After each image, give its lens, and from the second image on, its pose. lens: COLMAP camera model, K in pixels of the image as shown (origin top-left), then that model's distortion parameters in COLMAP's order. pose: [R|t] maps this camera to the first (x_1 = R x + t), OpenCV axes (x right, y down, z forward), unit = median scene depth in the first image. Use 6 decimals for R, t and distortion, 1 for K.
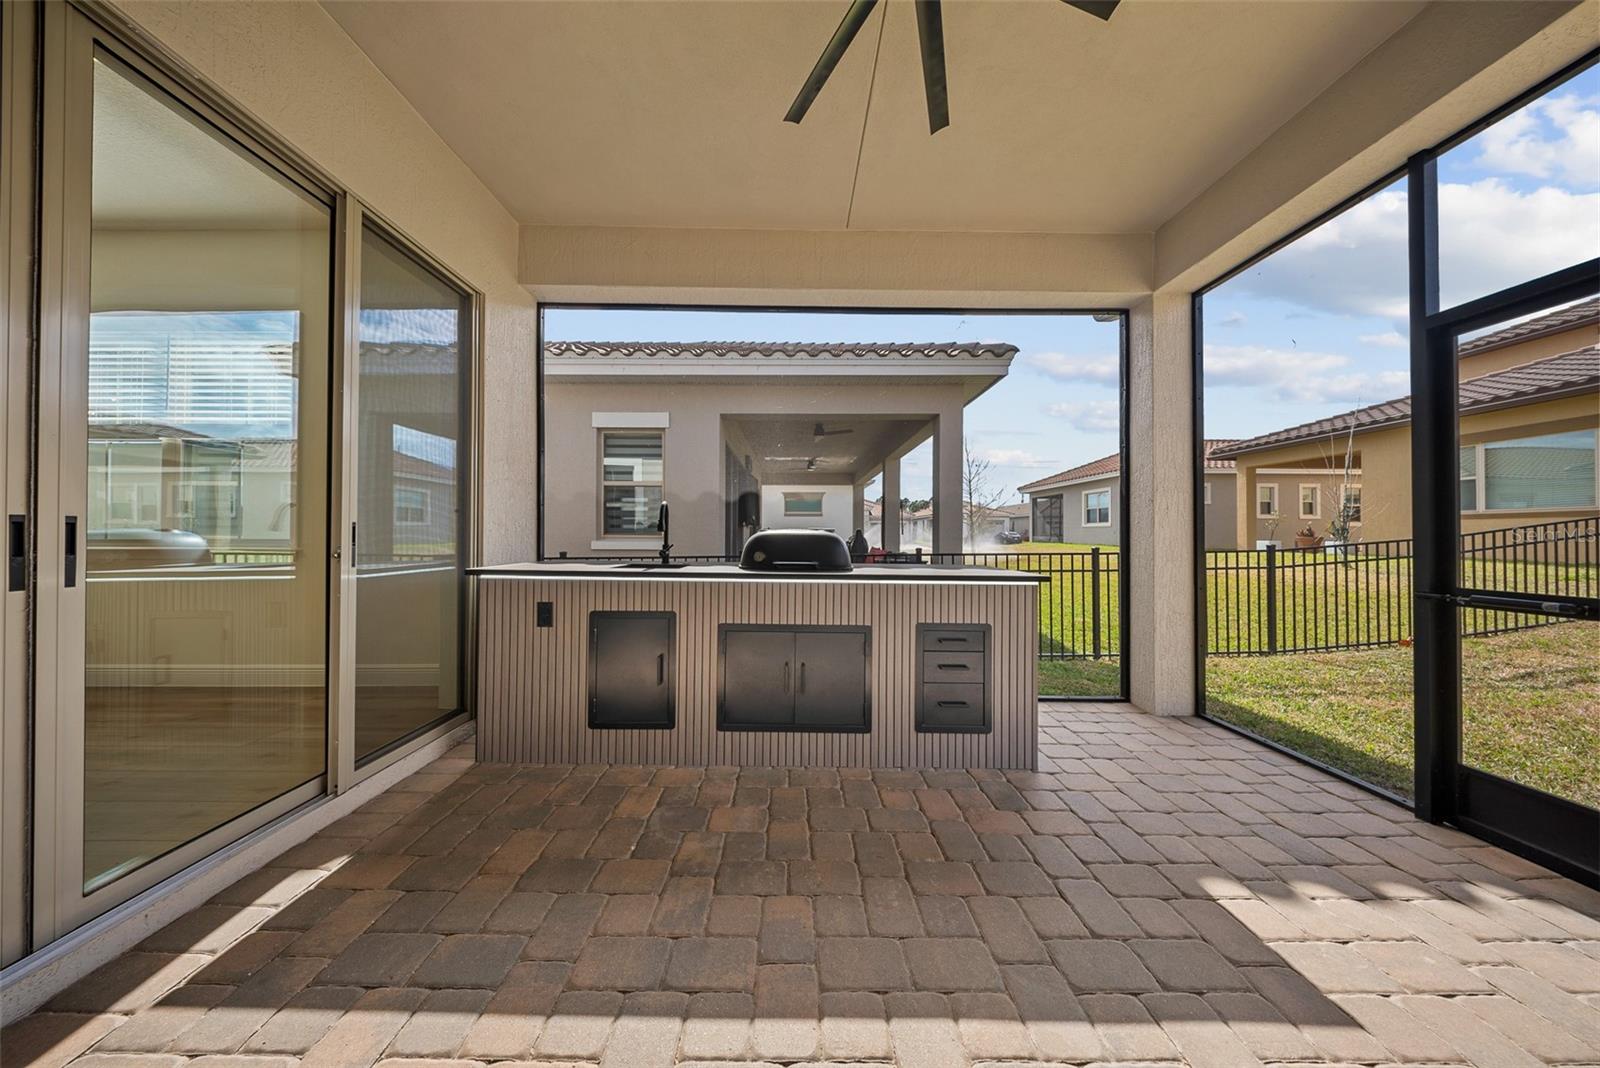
lens RADIAL K [[474.1, 0, 790.2], [0, 474.1, 531.1], [0, 0, 1]] dist [-0.001078, -0.000655]
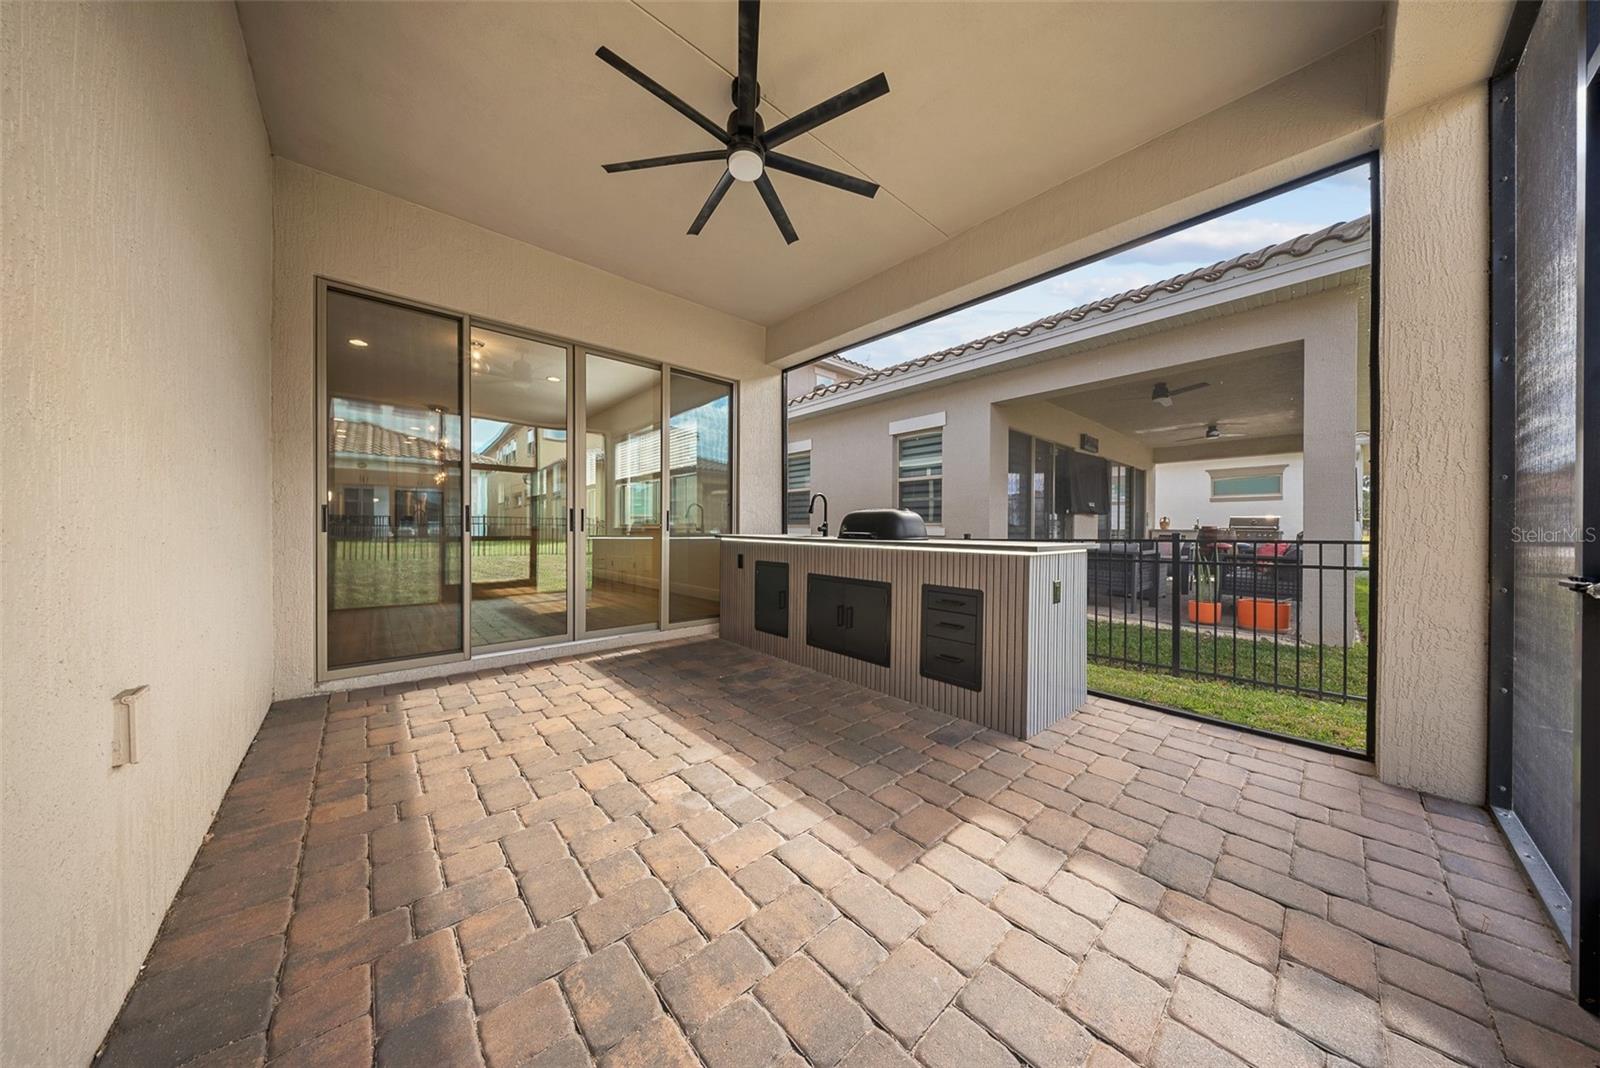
lens RADIAL K [[474.1, 0, 782.2], [0, 474.1, 531.3], [0, 0, 1]] dist [-0.001078, -0.000655]
pose [[0.654770, 0.002053, -0.755826, 0.923810], [0.006850, 0.999939, 0.008651, 0.048406], [0.755798, -0.010842, 0.654716, -0.040183]]
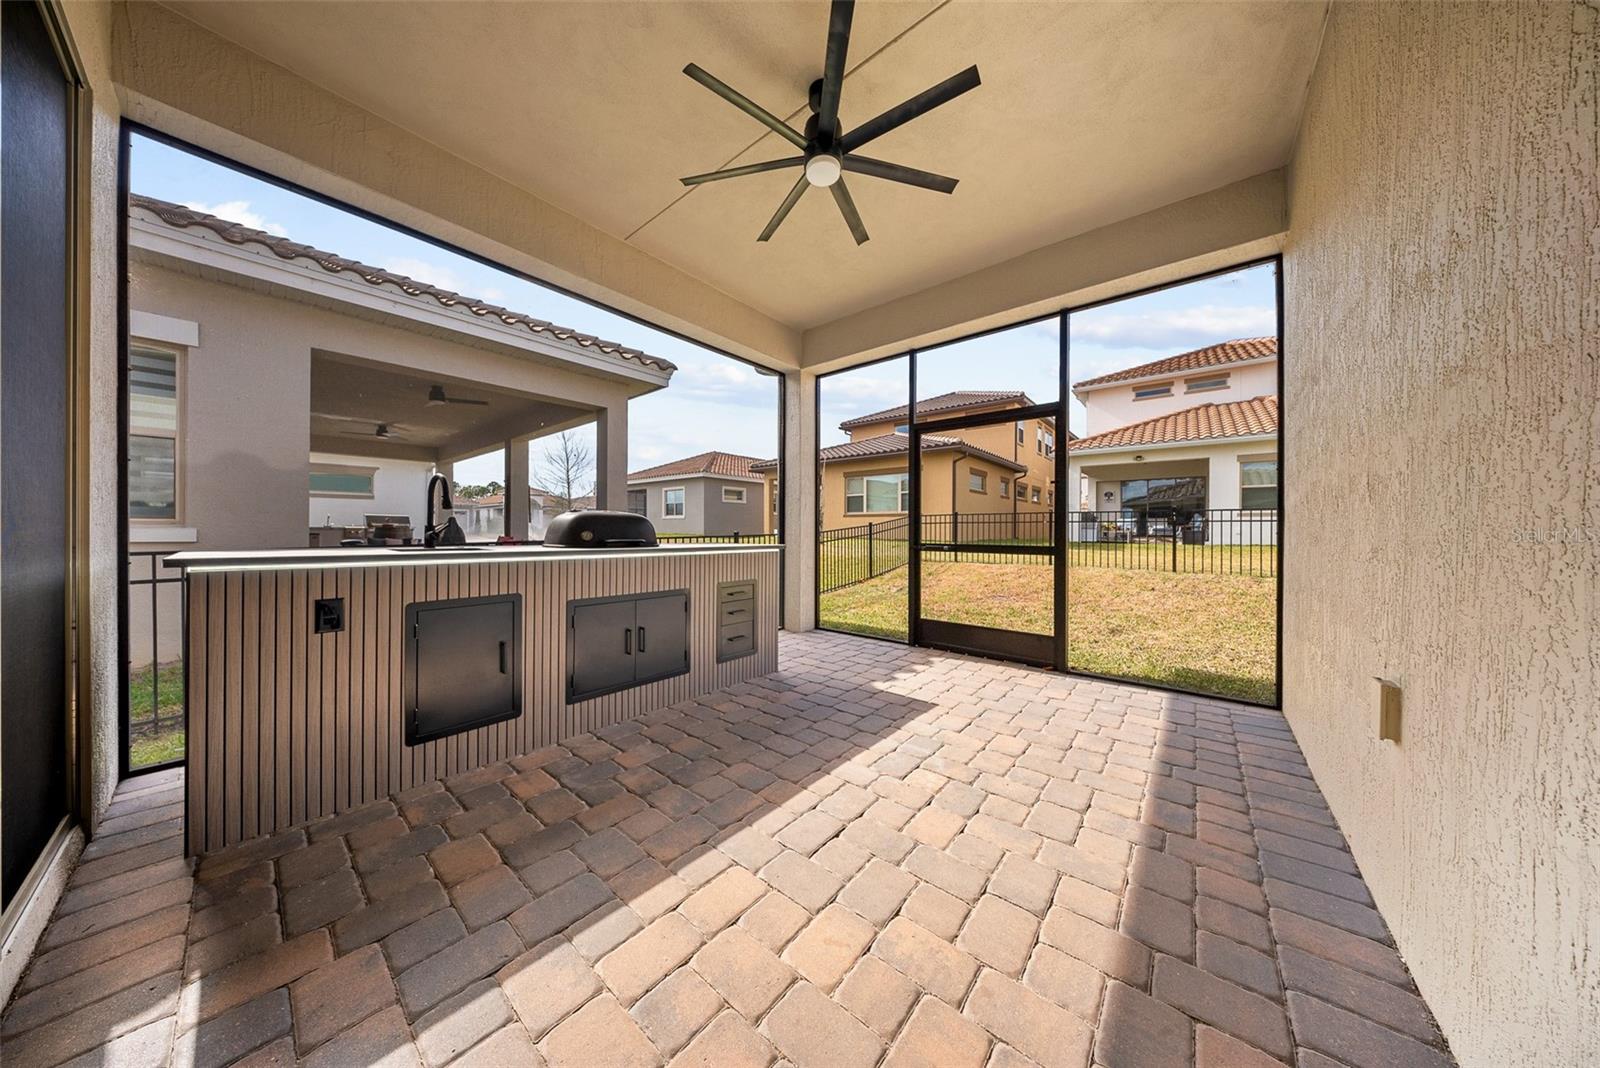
lens RADIAL K [[474.1, 0, 798.6], [0, 474.1, 531.4], [0, 0, 1]] dist [-0.001078, -0.000655]
pose [[0.644261, -0.004845, 0.764790, -0.607784], [-0.010205, 0.999836, 0.014931, 0.023408], [-0.764738, -0.017424, 0.644106, -0.041448]]
